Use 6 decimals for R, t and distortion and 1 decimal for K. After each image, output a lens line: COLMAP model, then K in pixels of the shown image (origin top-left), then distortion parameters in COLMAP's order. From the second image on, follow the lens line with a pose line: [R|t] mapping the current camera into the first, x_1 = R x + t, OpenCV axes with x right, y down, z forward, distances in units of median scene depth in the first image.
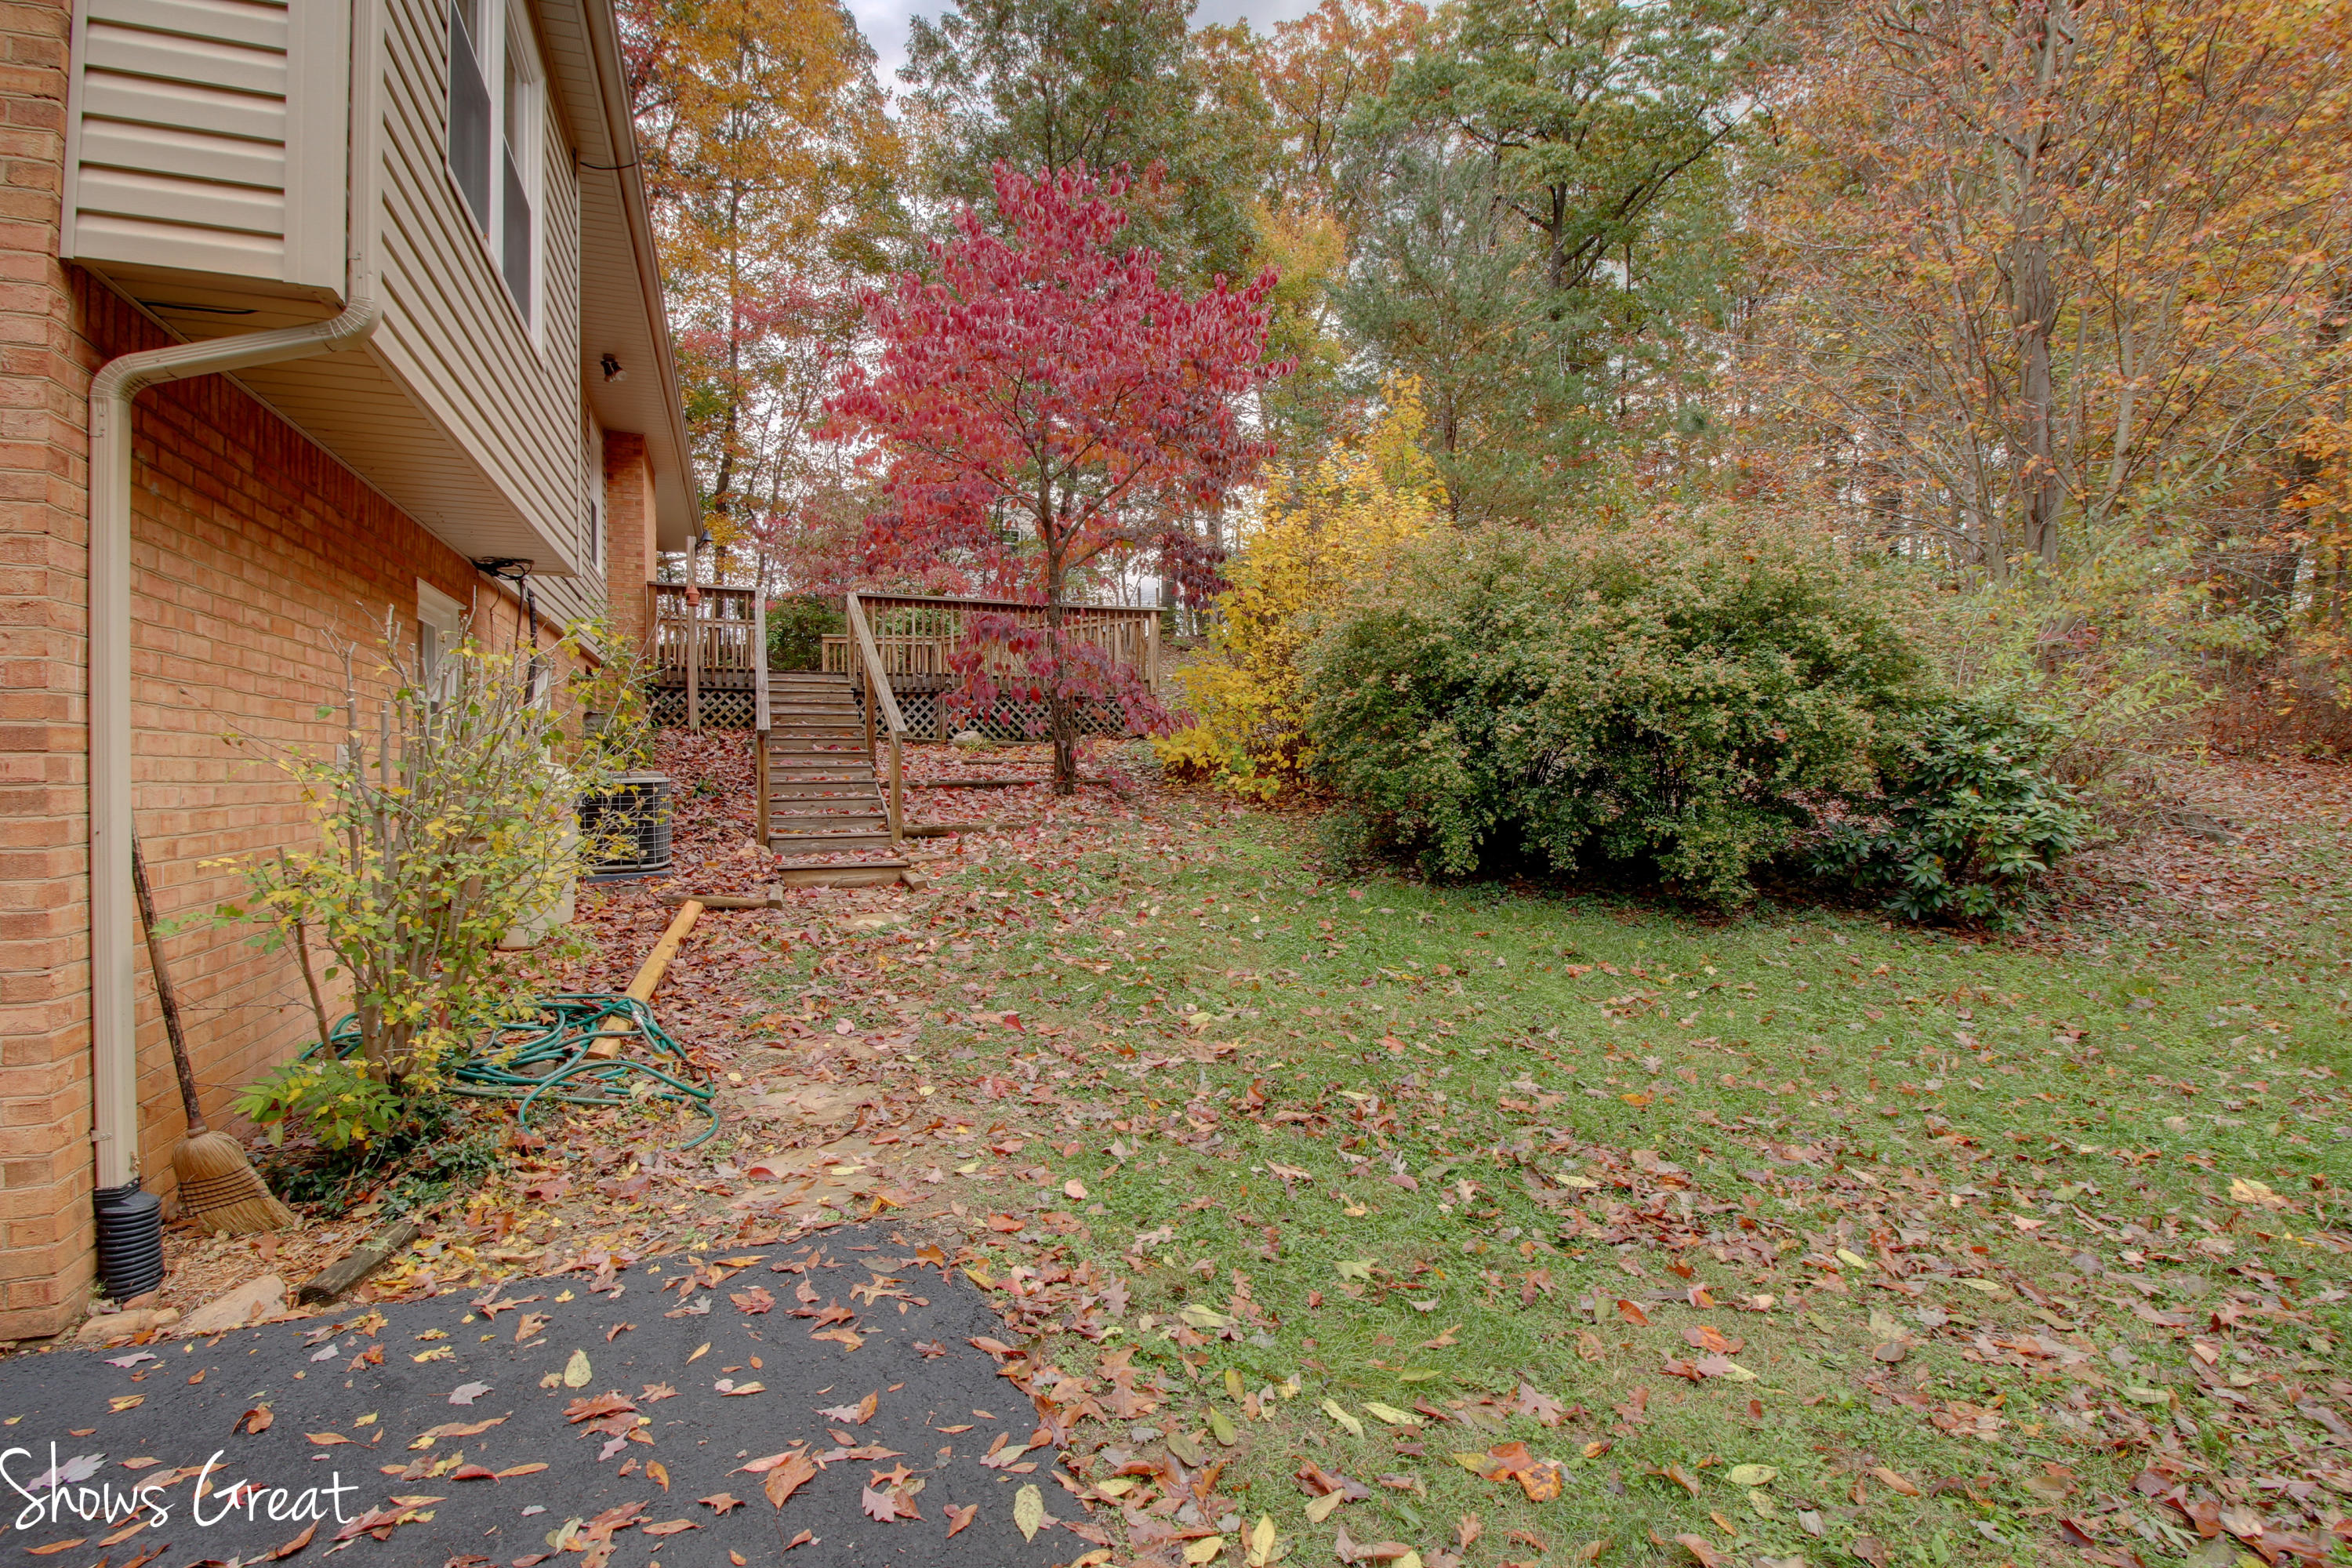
lens RADIAL K [[1085.0, 0, 1185.6], [0, 1085.0, 767.1], [0, 0, 1]] dist [0.001879, -0.014164]
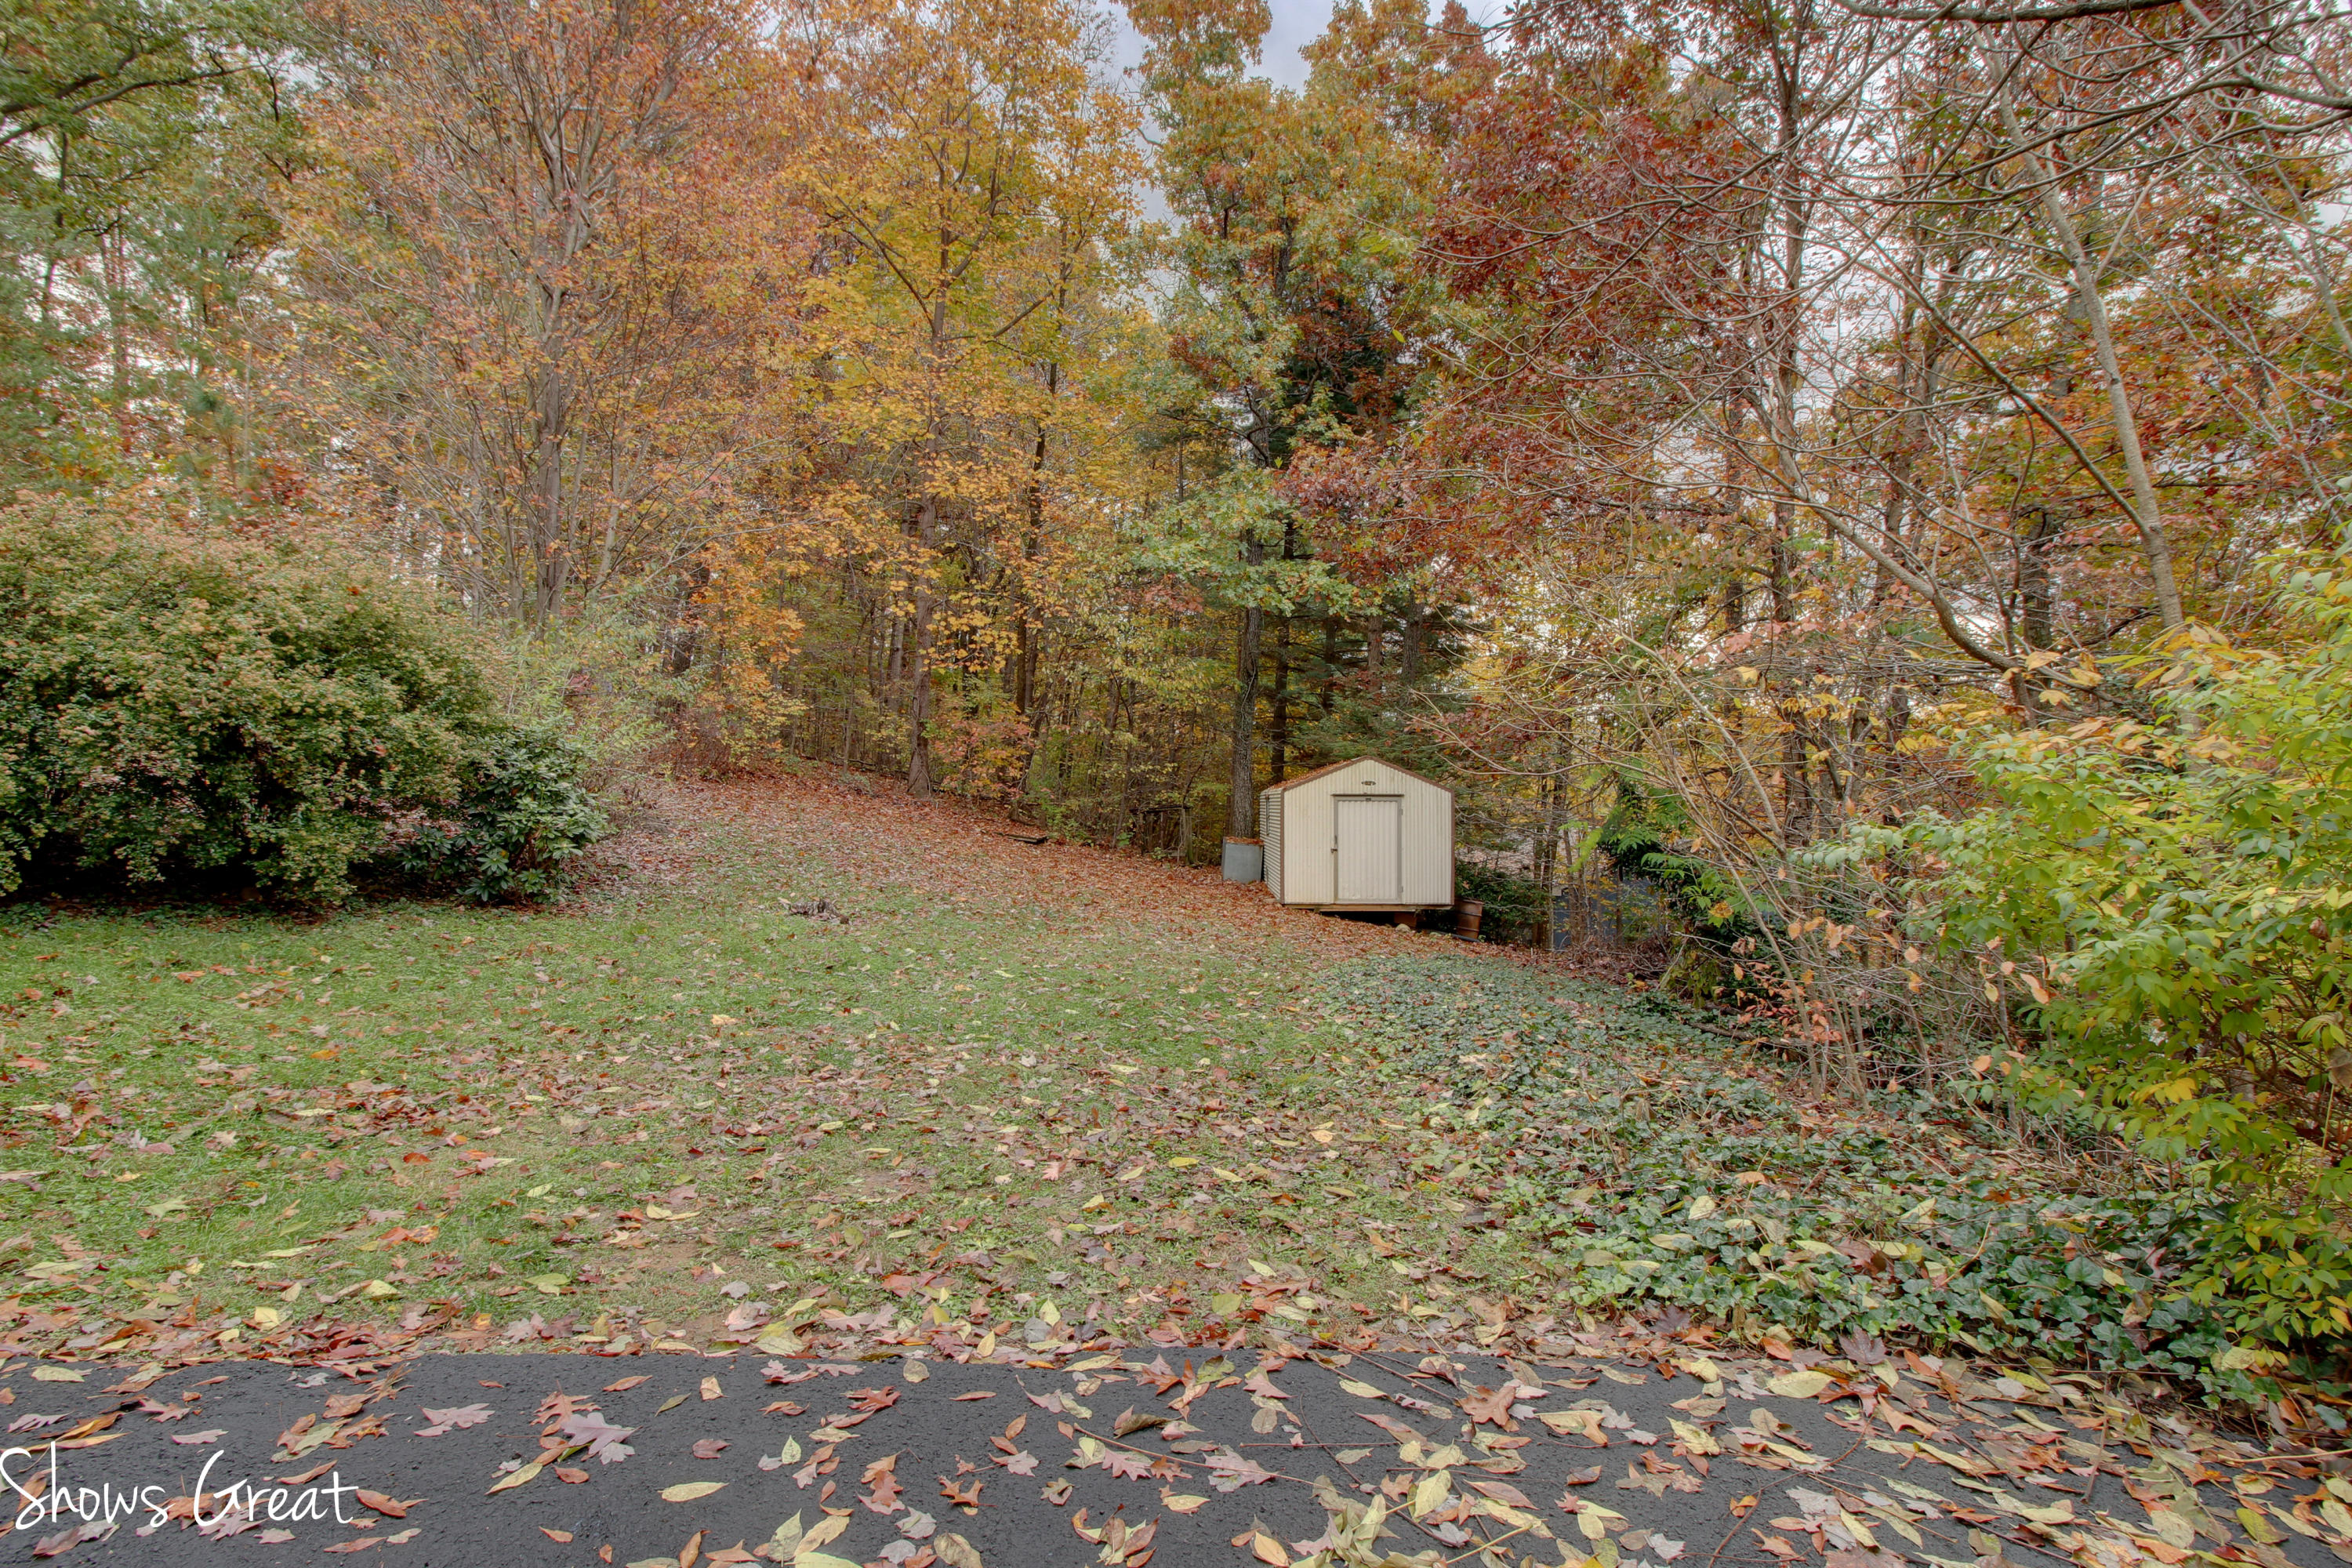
lens RADIAL K [[1085.0, 0, 1185.6], [0, 1085.0, 767.1], [0, 0, 1]] dist [0.001879, -0.014164]
pose [[0.317144, 0.025839, 0.948025, -0.252476], [-0.010087, 0.999664, -0.023872, 0.007024], [-0.948324, -0.001992, 0.317298, -0.160968]]
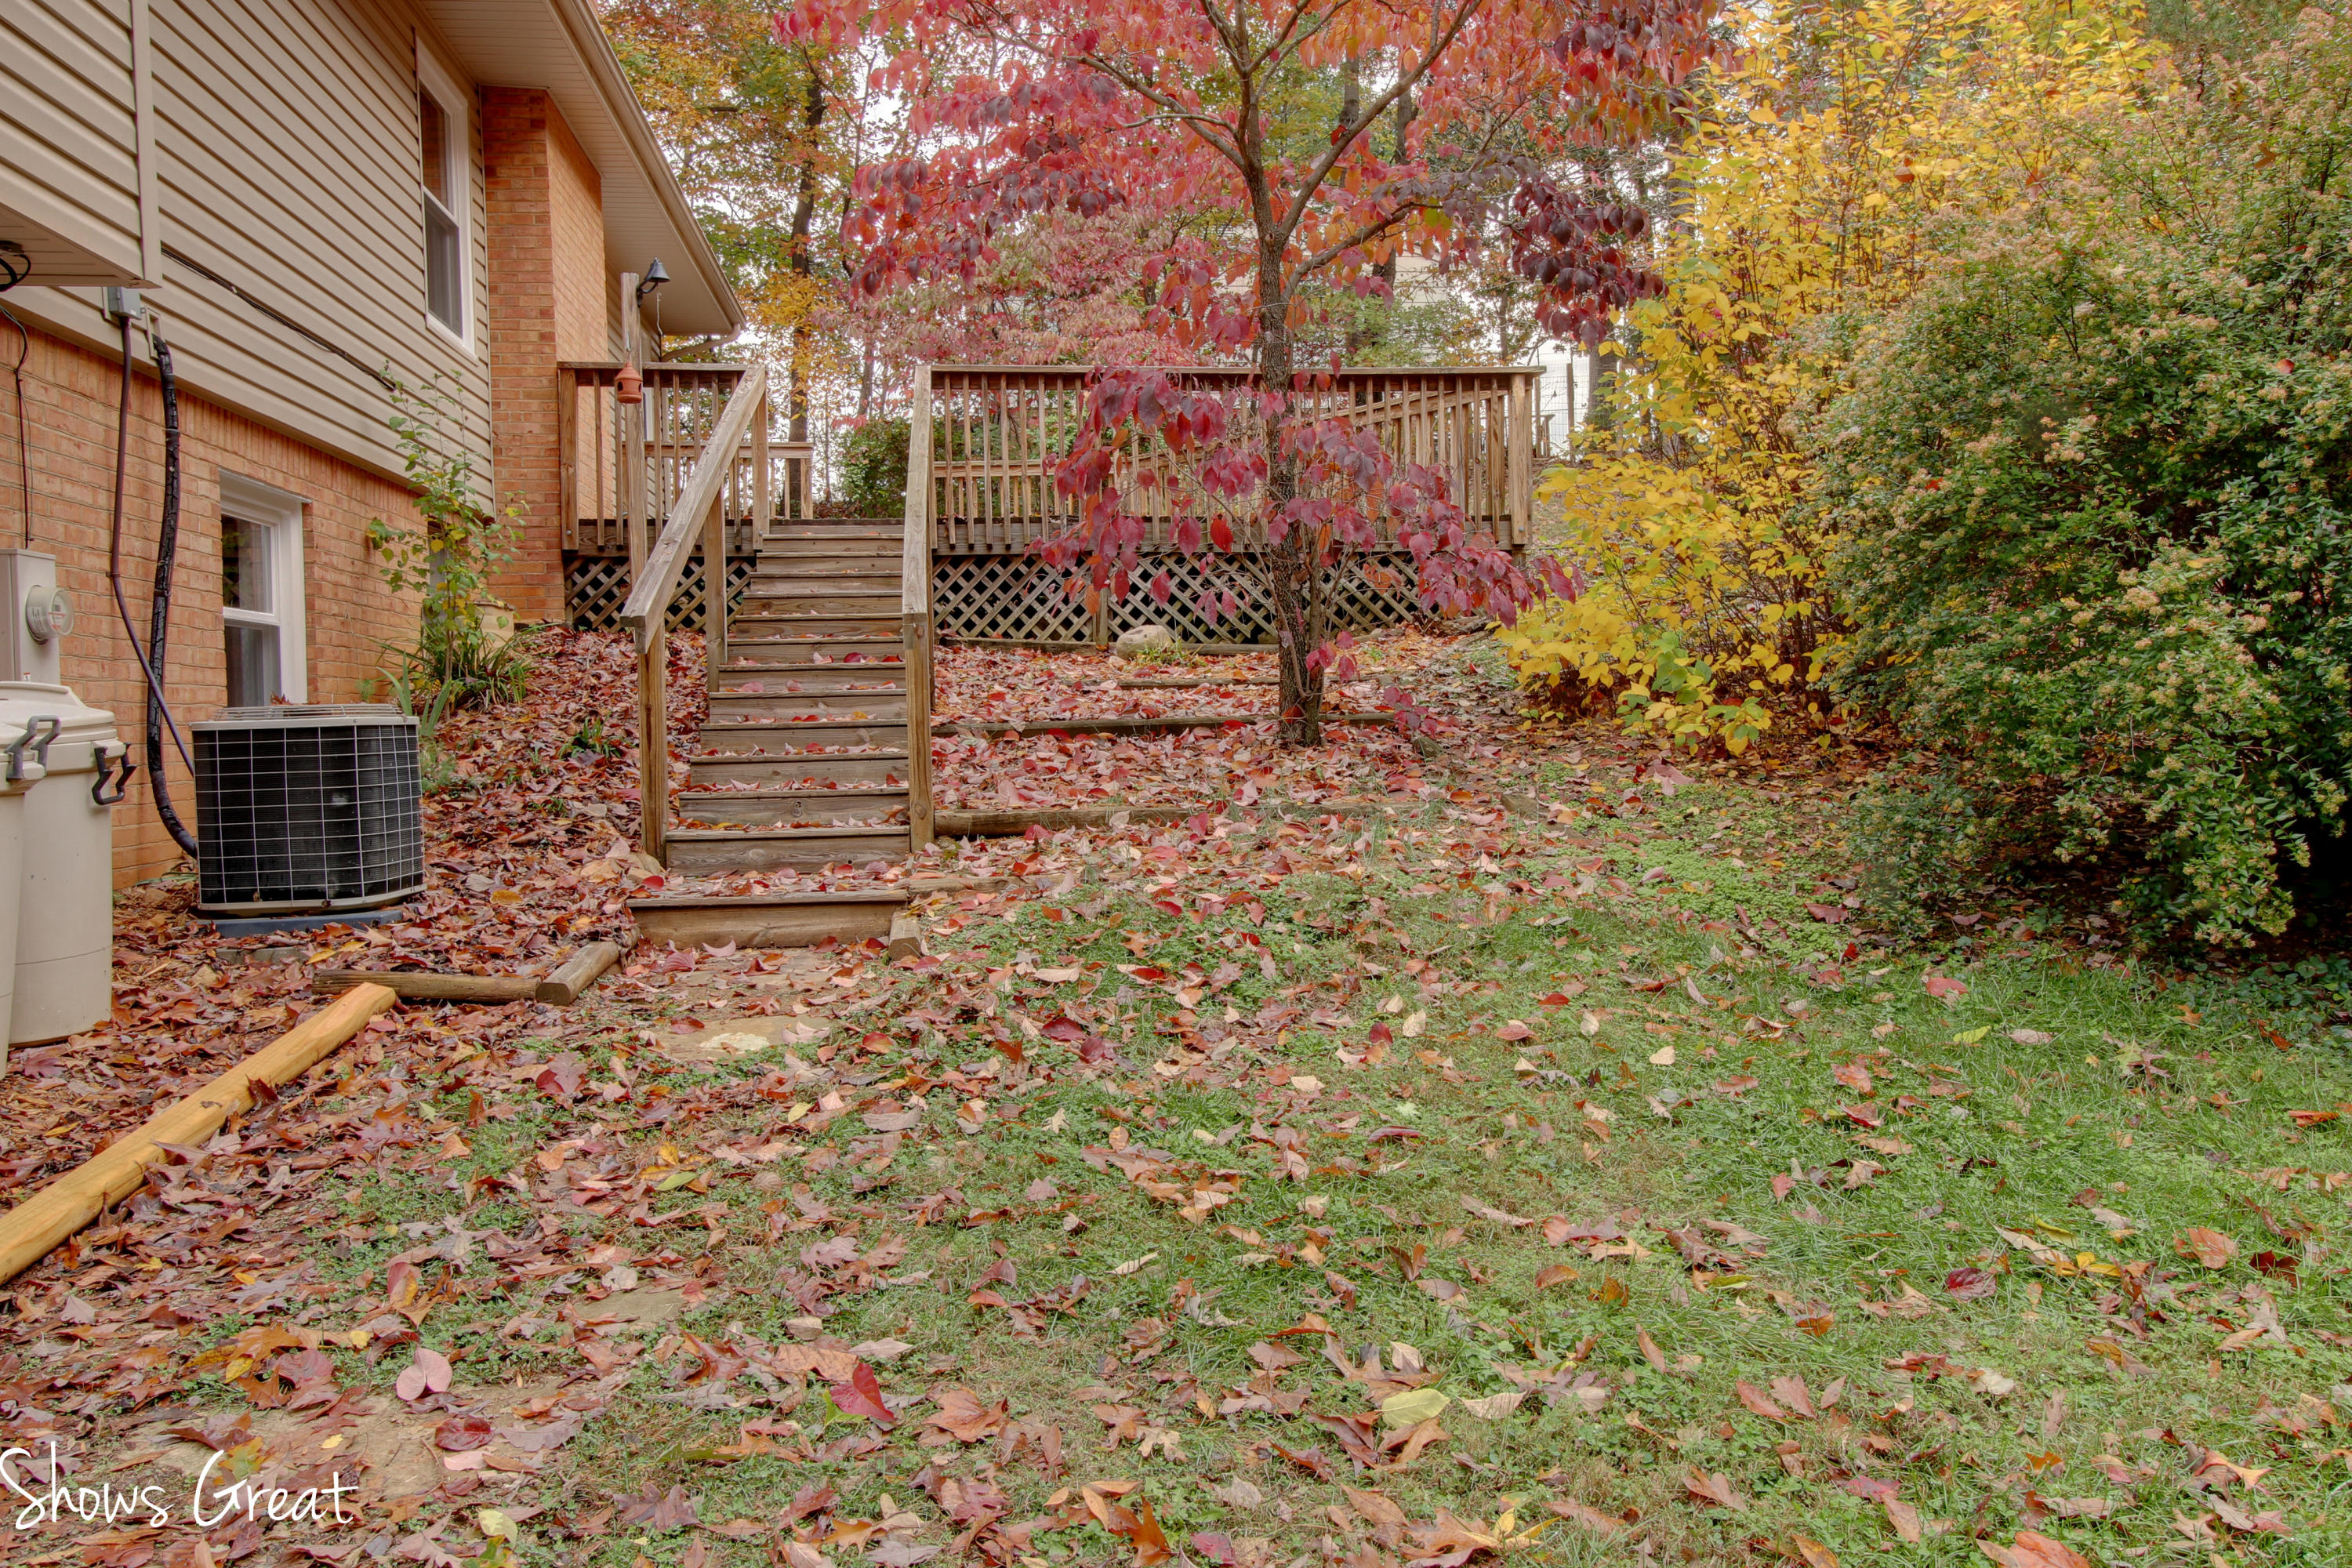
lens RADIAL K [[1822.9, 0, 1178.4], [0, 1822.9, 771.0], [0, 0, 1]] dist [0.009983, -0.006017]
pose [[0.968010, -0.006388, -0.250831, 0.056507], [0.015587, 0.999276, 0.034706, 0.010974], [0.250427, -0.037505, 0.967409, 0.300426]]
